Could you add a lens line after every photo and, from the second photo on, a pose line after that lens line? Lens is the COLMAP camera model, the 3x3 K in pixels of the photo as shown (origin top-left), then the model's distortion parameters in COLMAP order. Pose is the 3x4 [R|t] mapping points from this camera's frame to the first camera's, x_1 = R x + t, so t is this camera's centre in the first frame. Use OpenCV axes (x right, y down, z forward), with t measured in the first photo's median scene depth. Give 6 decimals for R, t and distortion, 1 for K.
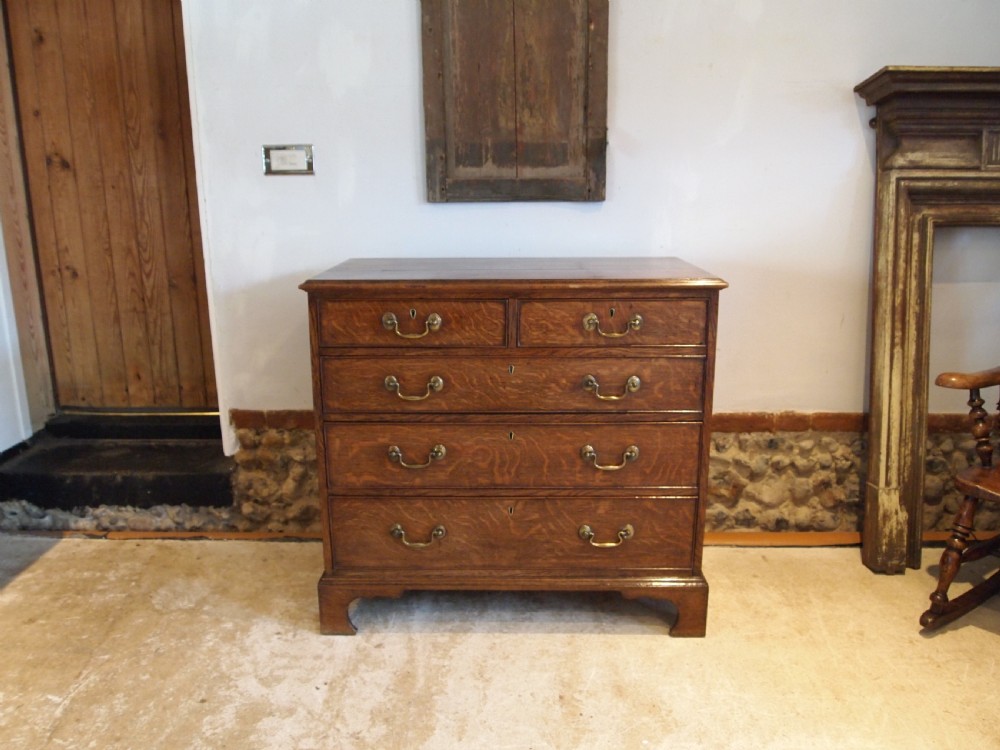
lens RADIAL K [[798.8, 0, 504.3], [0, 798.8, 375.8], [0, 0, 1]] dist [-0.043855, -0.001988]
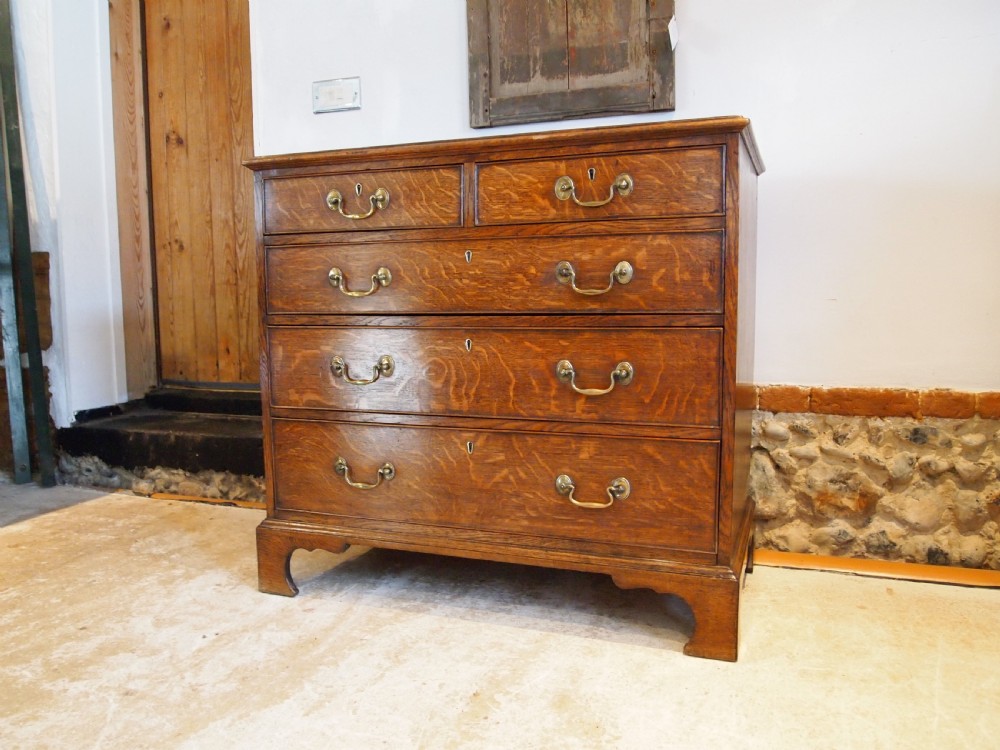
lens RADIAL K [[798.8, 0, 504.3], [0, 798.8, 375.8], [0, 0, 1]] dist [-0.043855, -0.001988]
pose [[0.942359, 0.030534, -0.333208, 0.263311], [-0.075896, 0.989378, -0.123981, 0.174398], [0.325883, 0.142124, 0.934666, 0.258327]]
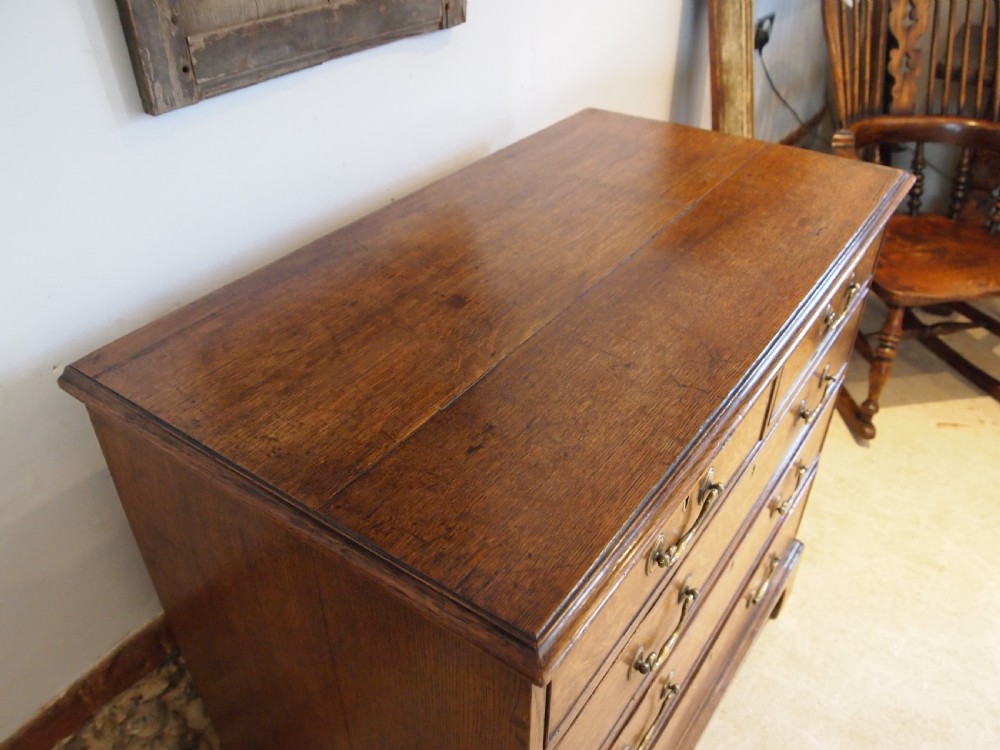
lens RADIAL K [[798.8, 0, 504.3], [0, 798.8, 375.8], [0, 0, 1]] dist [-0.043855, -0.001988]
pose [[0.562974, -0.477030, 0.674909, -0.330779], [0.203148, 0.871430, 0.446476, -0.266920], [-0.801119, -0.114248, 0.587500, 0.725707]]
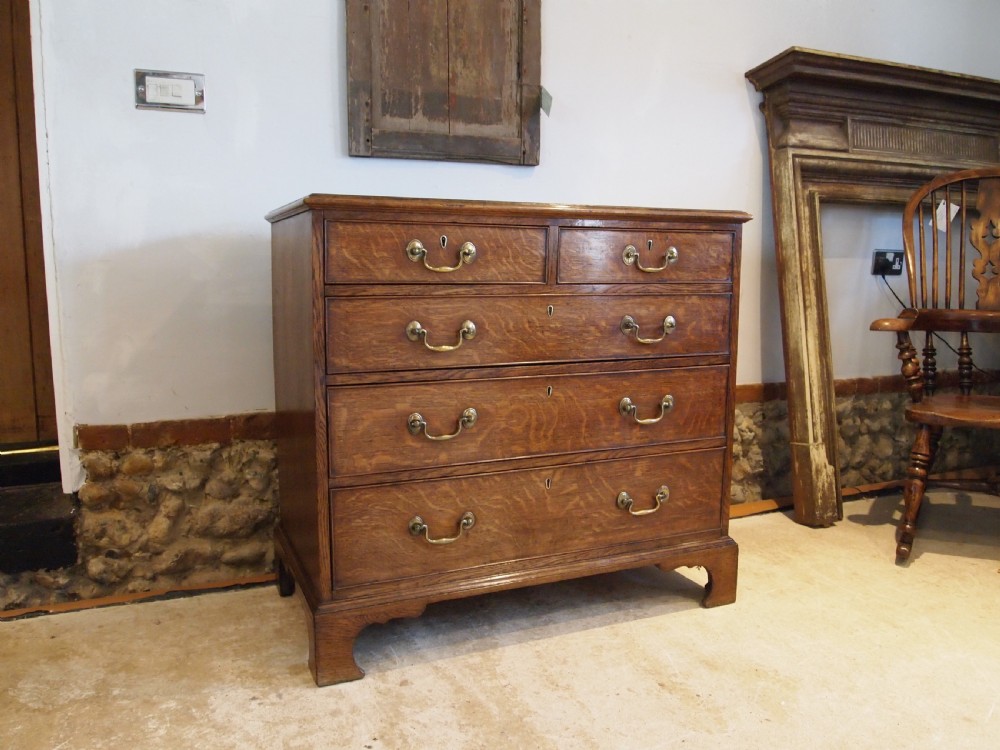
lens RADIAL K [[798.8, 0, 504.3], [0, 798.8, 375.8], [0, 0, 1]] dist [-0.043855, -0.001988]
pose [[0.907391, -0.047013, 0.417649, -0.342105], [0.091868, 0.991880, -0.087941, 0.113878], [-0.410123, 0.118166, 0.904343, 0.220828]]
